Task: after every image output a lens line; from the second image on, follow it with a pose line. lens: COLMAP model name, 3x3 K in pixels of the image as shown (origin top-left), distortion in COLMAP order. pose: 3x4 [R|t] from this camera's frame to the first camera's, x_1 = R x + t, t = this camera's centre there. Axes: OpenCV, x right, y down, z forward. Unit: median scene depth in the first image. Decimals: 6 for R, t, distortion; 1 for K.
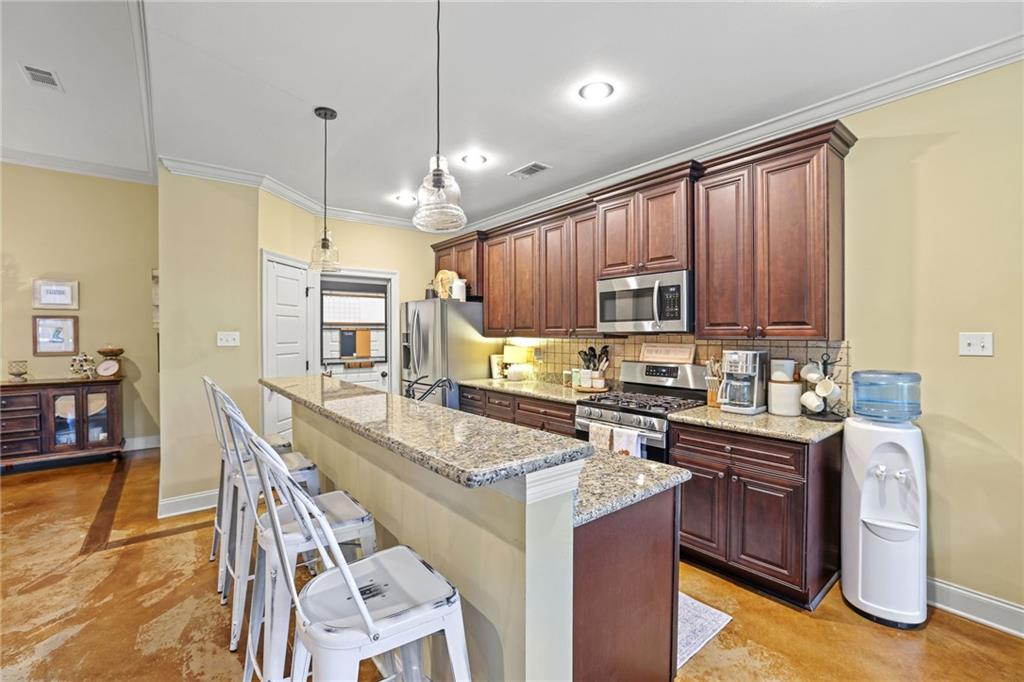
lens RADIAL K [[437.3, 0, 509.1], [0, 437.3, 337.6], [0, 0, 1]] dist [-0.044837, 0.009946]
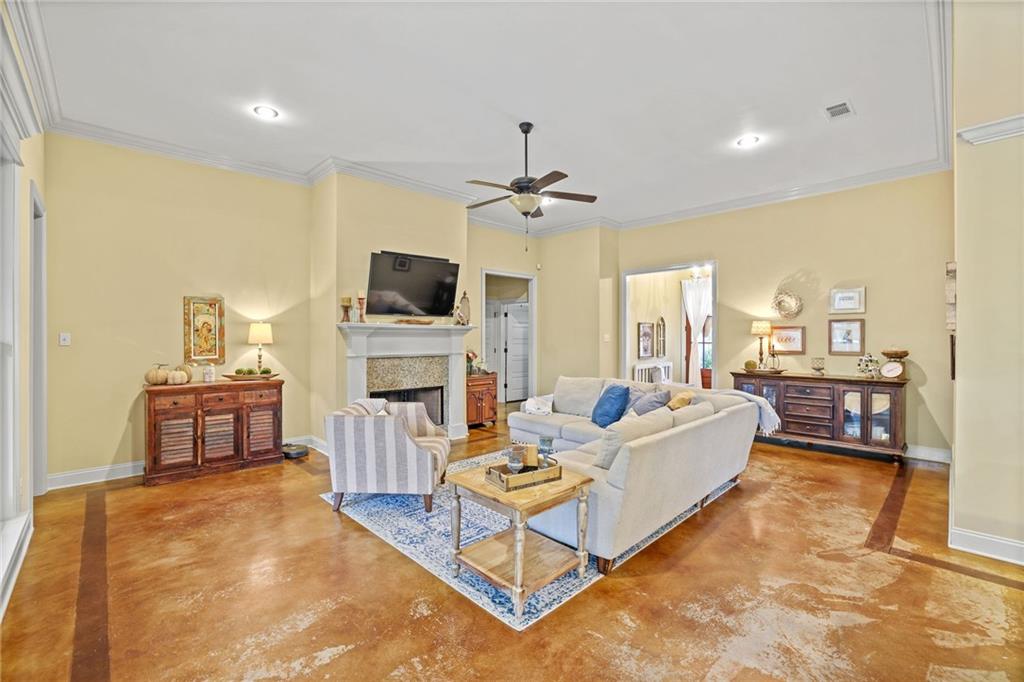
lens RADIAL K [[437.3, 0, 509.1], [0, 437.3, 337.6], [0, 0, 1]] dist [-0.044837, 0.009946]
pose [[0.088066, 0.007358, -0.996087, -0.030181], [-0.011727, 0.999911, 0.006349, -0.000152], [0.996046, 0.011122, 0.088145, 0.007951]]
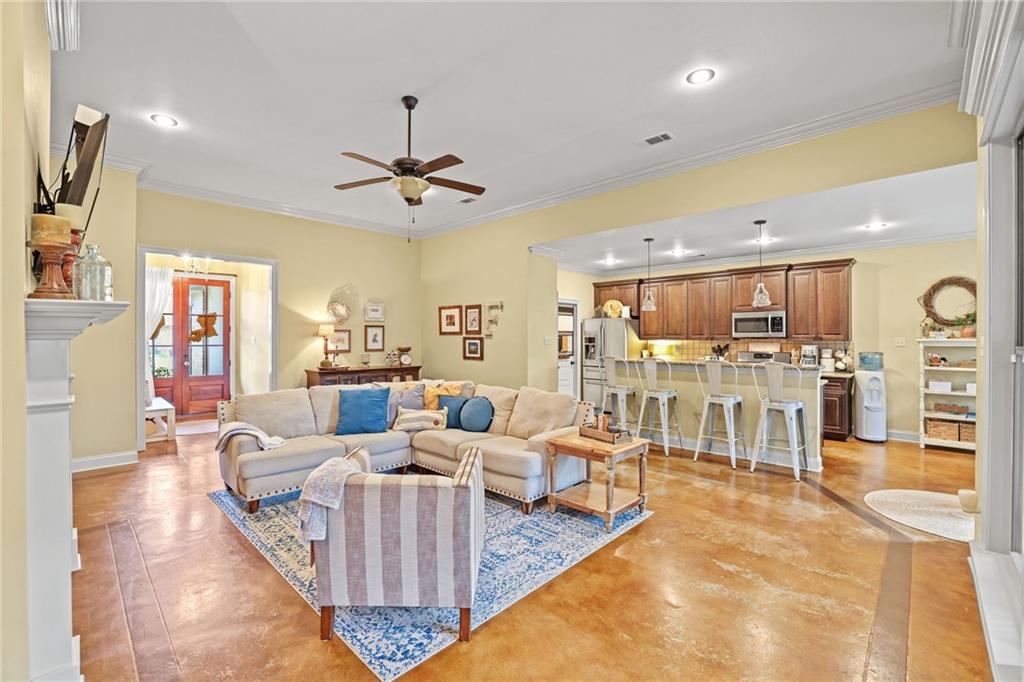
lens RADIAL K [[437.3, 0, 509.1], [0, 437.3, 337.6], [0, 0, 1]] dist [-0.044837, 0.009946]
pose [[0.992557, 0.002511, 0.121756, -0.886154], [-0.001364, 0.999954, -0.009510, 0.007527], [-0.121774, 0.009273, 0.992514, -0.724816]]
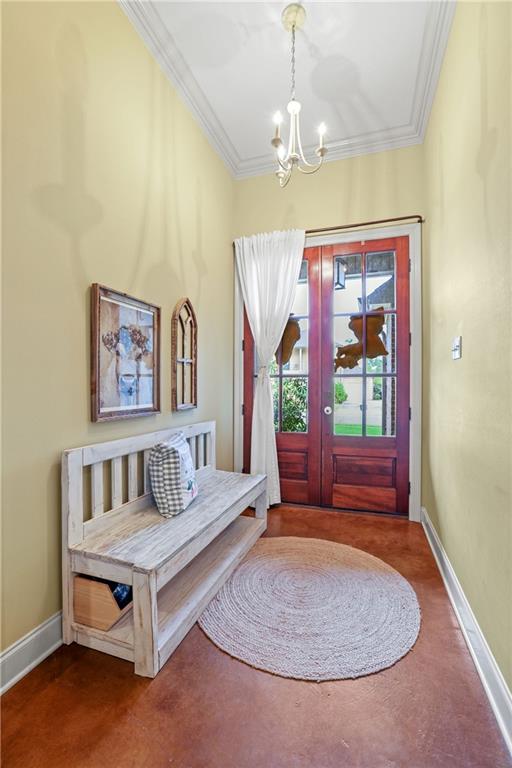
lens RADIAL K [[328.0, 0, 256.0], [0, 328.0, 384.0], [0, 0, 1]] dist [-0.044837, 0.009946]
pose [[0.538732, -0.000599, -0.842477, -1.506768], [-0.016533, 0.999800, -0.011284, 0.056712], [0.842315, 0.020008, 0.538614, 0.720563]]
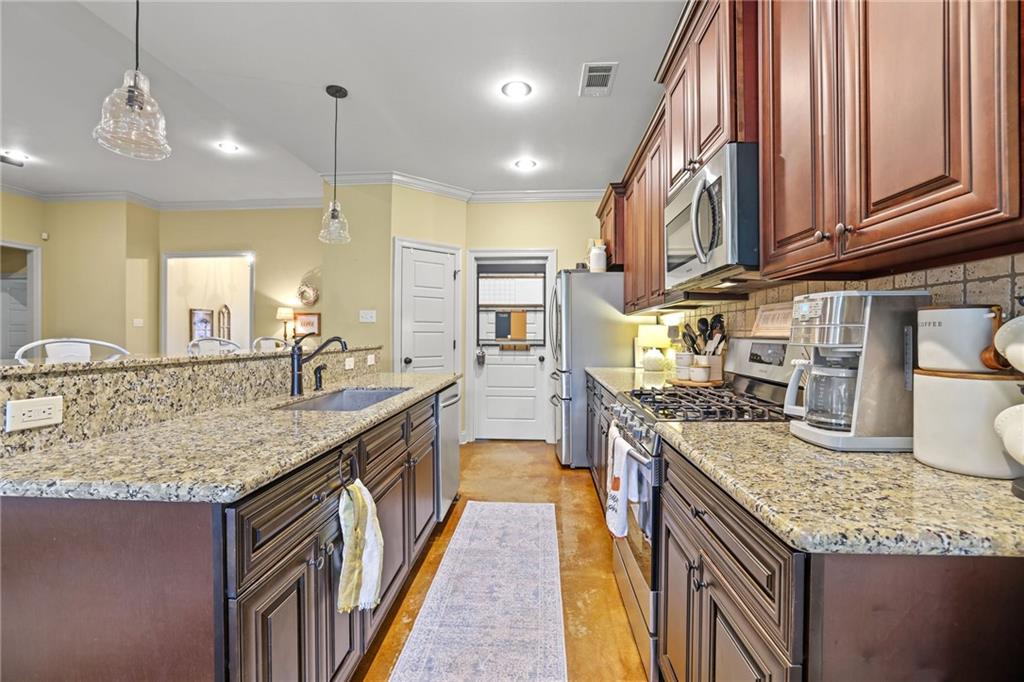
lens RADIAL K [[437.3, 0, 509.1], [0, 437.3, 337.6], [0, 0, 1]] dist [-0.044837, 0.009946]
pose [[0.740118, 0.007938, -0.672431, 0.368310], [-0.010378, 0.999946, 0.000382, 0.048121], [0.672397, 0.006696, 0.740160, 0.309967]]
